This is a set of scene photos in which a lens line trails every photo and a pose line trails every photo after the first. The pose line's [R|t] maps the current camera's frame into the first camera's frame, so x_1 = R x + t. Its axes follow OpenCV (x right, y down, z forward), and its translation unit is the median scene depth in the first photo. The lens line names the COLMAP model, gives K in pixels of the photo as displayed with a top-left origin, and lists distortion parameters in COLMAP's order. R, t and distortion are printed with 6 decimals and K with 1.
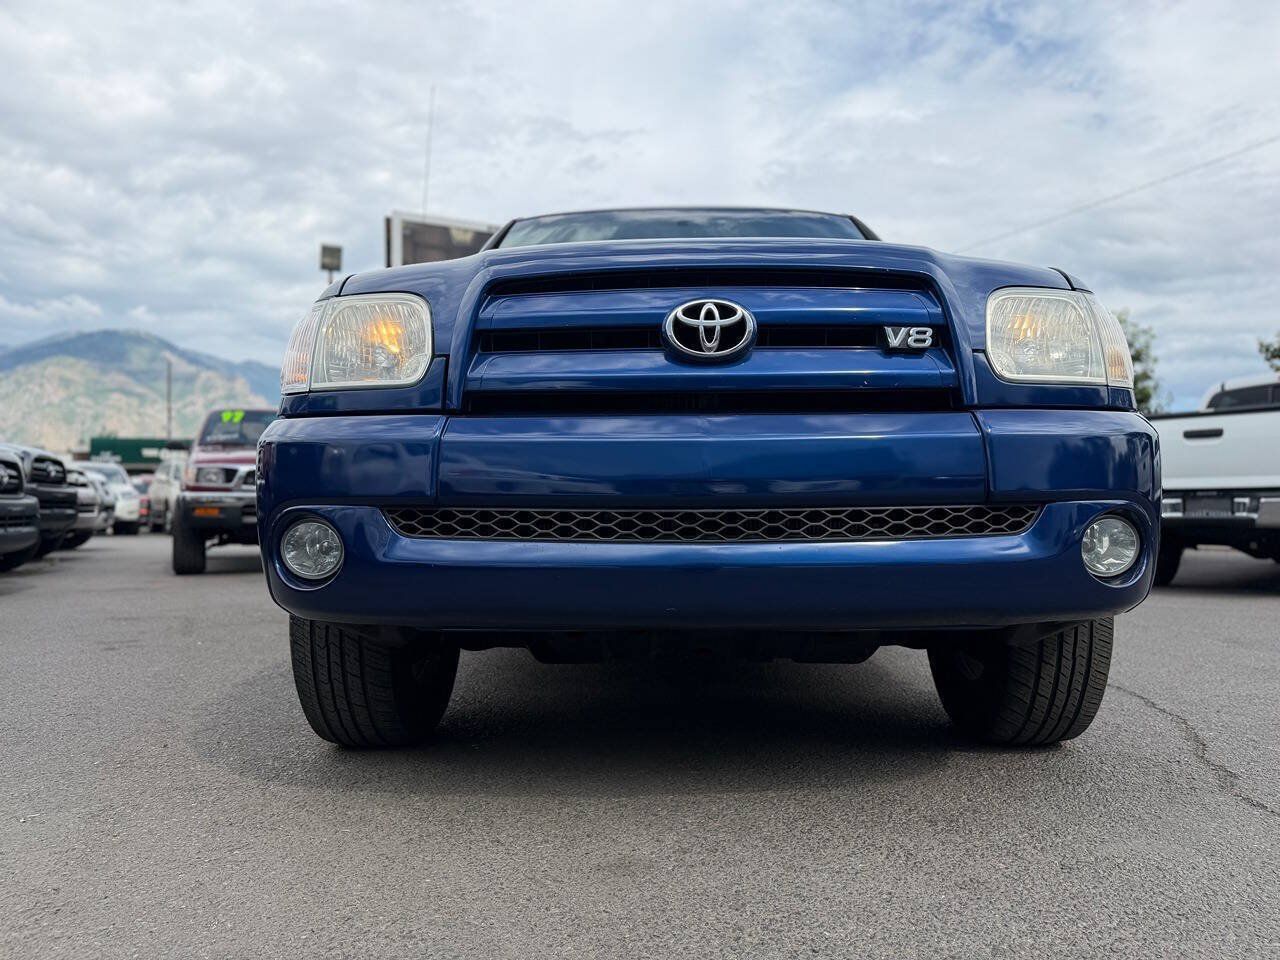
lens RADIAL K [[906.3, 0, 639.3], [0, 906.3, 481.4], [0, 0, 1]] dist [0.012844, -0.019993]
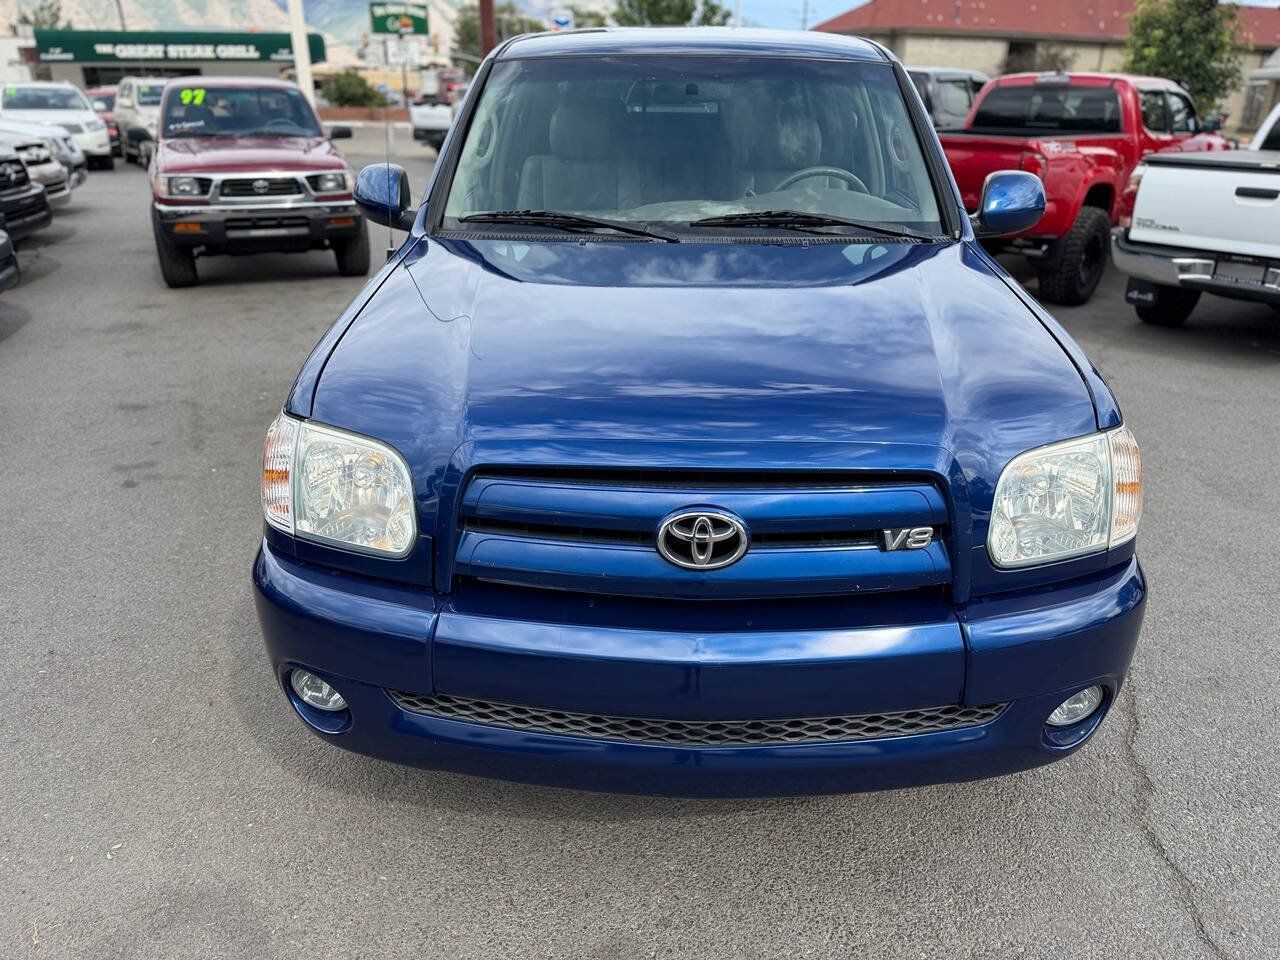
lens RADIAL K [[906.3, 0, 647.8], [0, 906.3, 489.5], [0, 0, 1]] dist [0.012844, -0.019993]
pose [[0.999931, 0.011426, 0.002867, 0.015035], [-0.011563, 0.905504, 0.424180, -0.590528], [0.002251, -0.424184, 0.905573, 0.138259]]
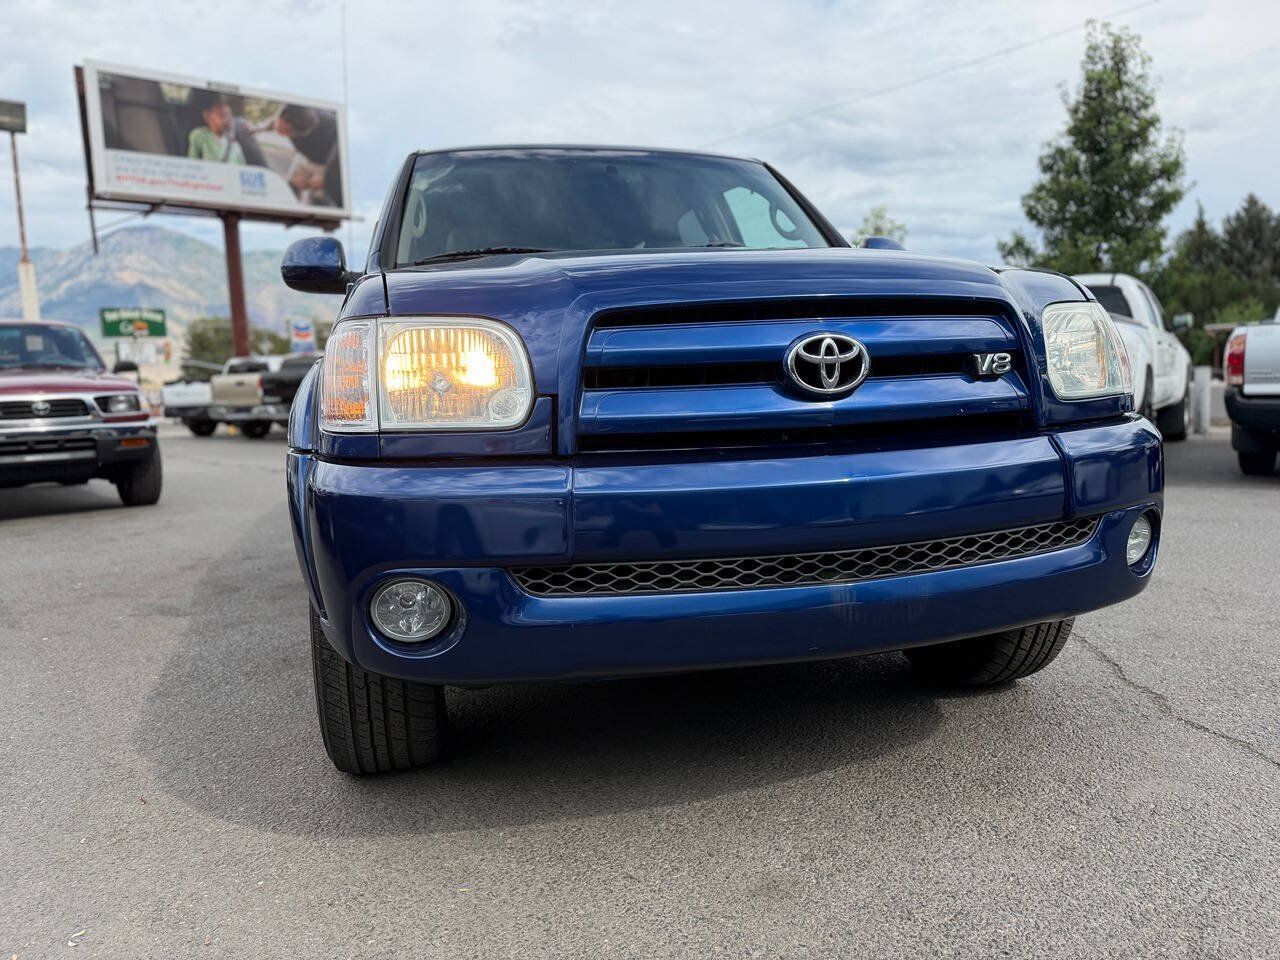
lens RADIAL K [[906.3, 0, 650.0], [0, 906.3, 488.0], [0, 0, 1]] dist [0.012844, -0.019993]
pose [[0.961315, -0.065884, 0.267457, -0.364188], [0.028311, 0.989465, 0.141980, -0.170165], [-0.273994, -0.128916, 0.953052, 0.081516]]
